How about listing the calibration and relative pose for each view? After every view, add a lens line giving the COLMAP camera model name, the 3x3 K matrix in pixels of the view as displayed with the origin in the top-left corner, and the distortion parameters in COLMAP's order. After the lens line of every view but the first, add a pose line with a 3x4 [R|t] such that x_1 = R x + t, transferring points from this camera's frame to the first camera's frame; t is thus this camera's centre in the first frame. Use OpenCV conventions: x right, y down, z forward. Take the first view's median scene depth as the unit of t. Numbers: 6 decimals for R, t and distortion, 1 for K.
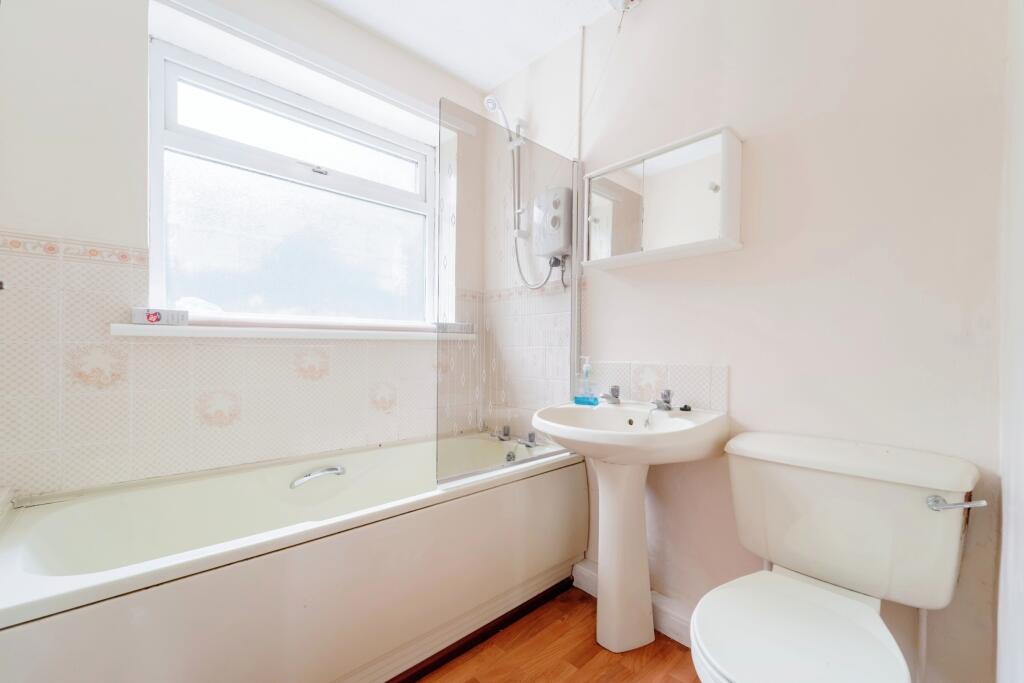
lens RADIAL K [[415.1, 0, 512.0], [0, 415.1, 341.5], [0, 0, 1]] dist [-0.000740, -0.000030]
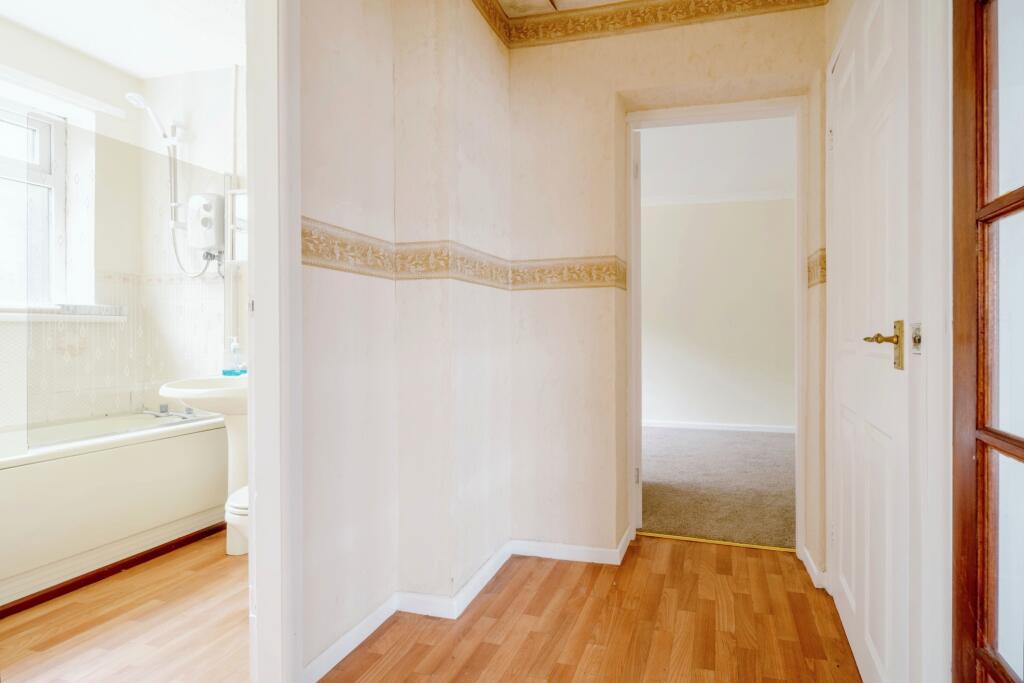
lens RADIAL K [[440.9, 0, 617.7], [0, 440.9, 330.5], [0, 0, 1]] dist [0.000021, -0.000246]
pose [[0.823399, 0.002059, 0.567459, 0.342324], [-0.007677, 0.999942, 0.007511, -0.000892], [-0.567411, -0.010541, 0.823368, -0.664941]]
